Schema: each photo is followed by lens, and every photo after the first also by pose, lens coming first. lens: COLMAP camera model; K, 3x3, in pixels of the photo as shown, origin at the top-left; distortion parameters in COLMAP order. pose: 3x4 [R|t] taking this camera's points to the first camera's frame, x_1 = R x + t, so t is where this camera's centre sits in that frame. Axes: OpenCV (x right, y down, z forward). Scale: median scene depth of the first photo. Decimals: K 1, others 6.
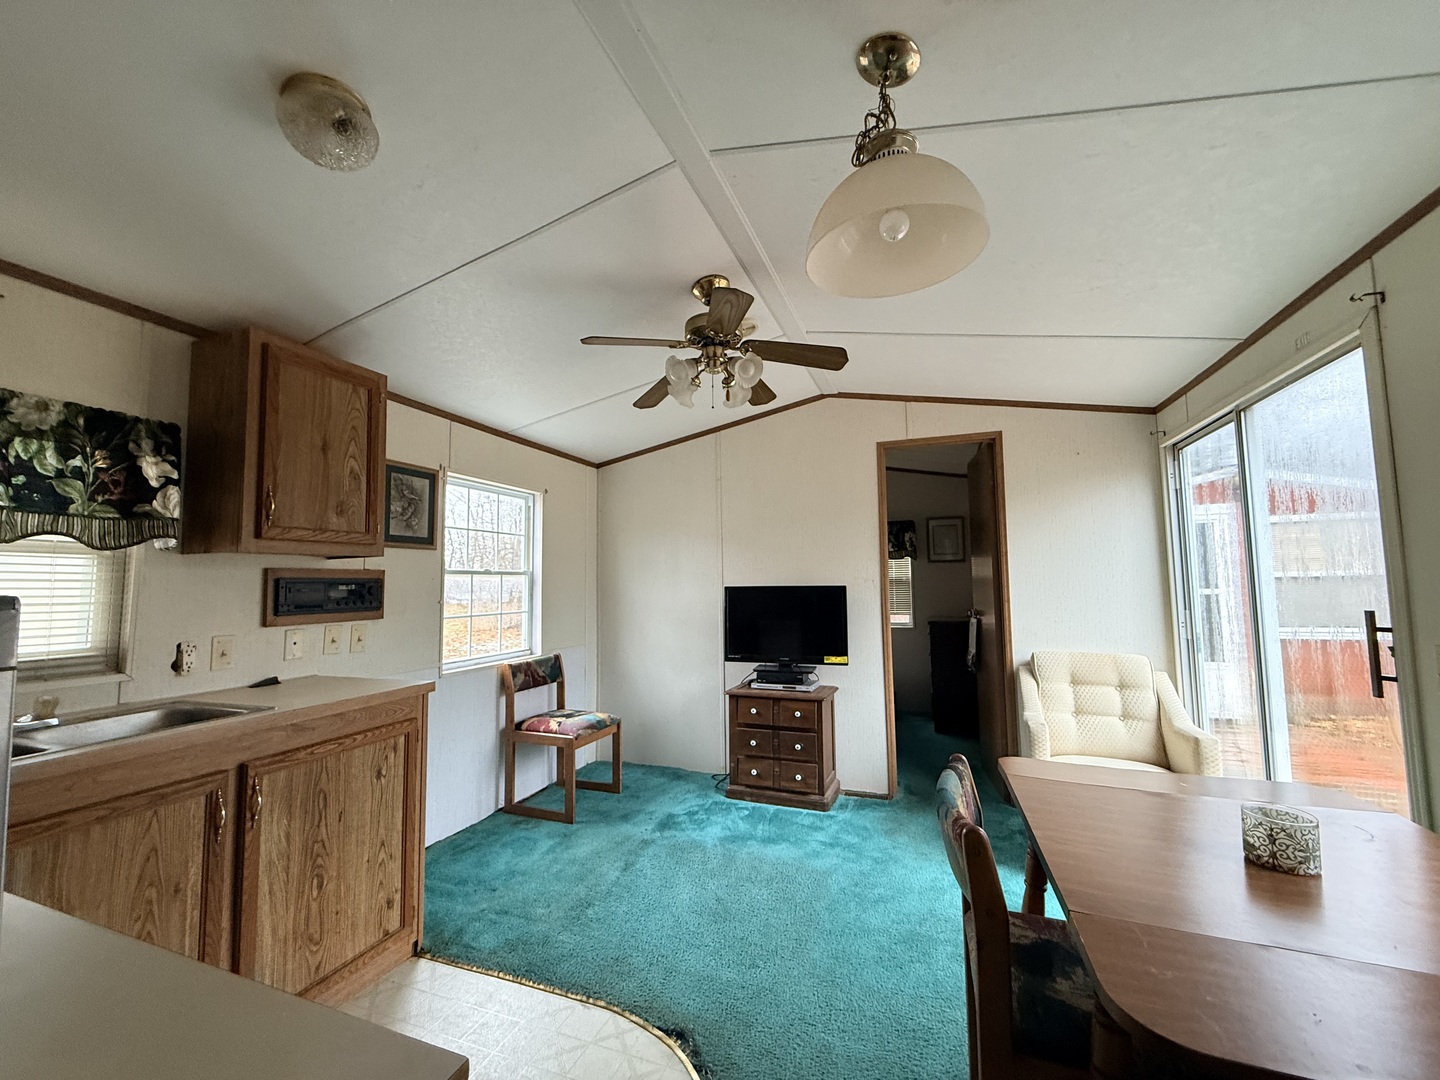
lens RADIAL K [[573.9, 0, 717.8], [0, 573.9, 539.4], [0, 0, 1]] dist [-0.000598, -0.000444]
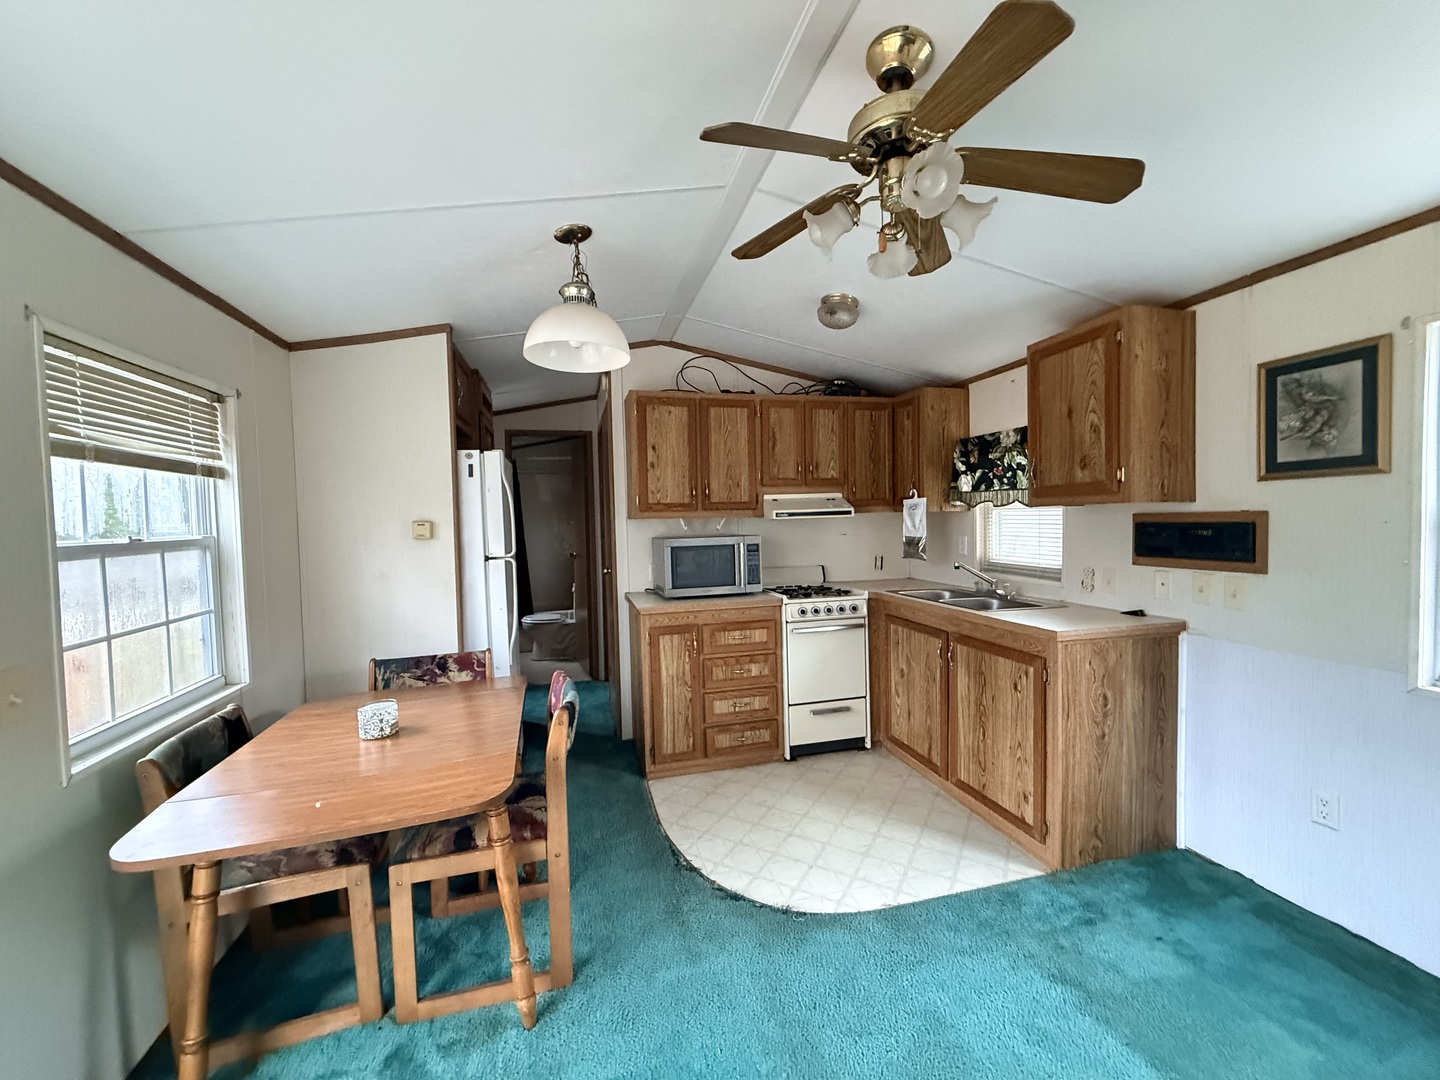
lens RADIAL K [[573.9, 0, 722.9], [0, 573.9, 545.4], [0, 0, 1]] dist [-0.000598, -0.000444]
pose [[-0.809029, 0.061302, -0.584563, 0.470501], [0.081290, 0.996659, -0.007987, 0.048375], [0.582120, -0.053980, -0.811309, 1.248428]]
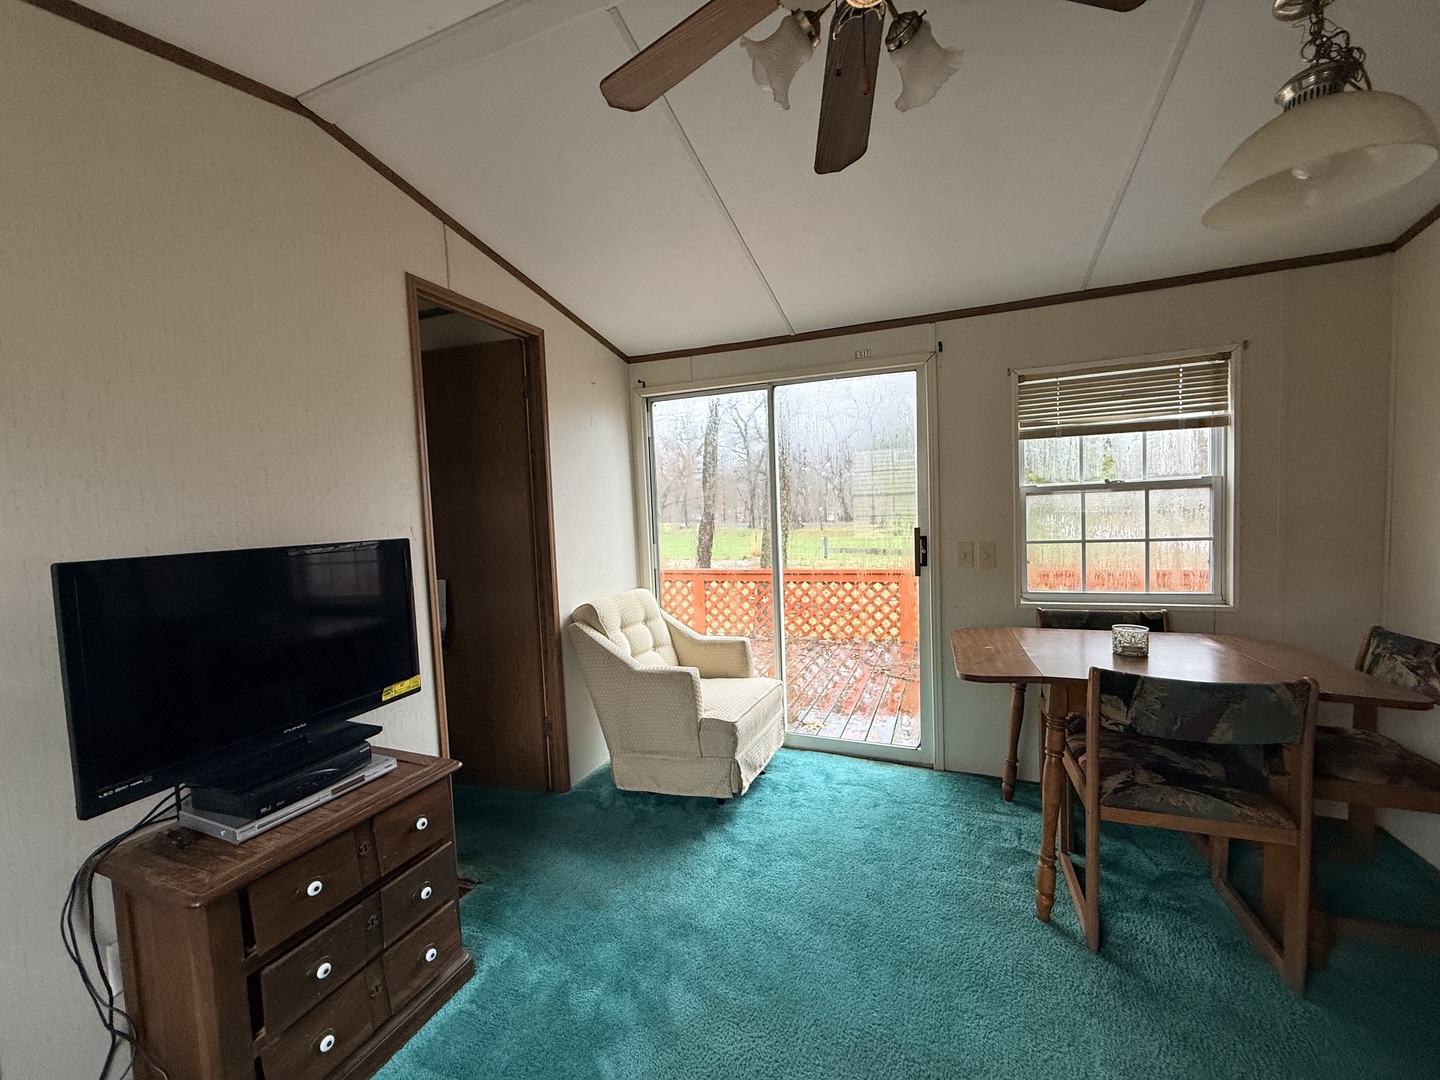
lens RADIAL K [[573.9, 0, 711.0], [0, 573.9, 547.2], [0, 0, 1]] dist [-0.000598, -0.000444]
pose [[0.029160, -0.053028, 0.998167, -0.381955], [-0.038668, 0.997784, 0.054137, 0.069262], [-0.998827, -0.040176, 0.027045, 0.995575]]
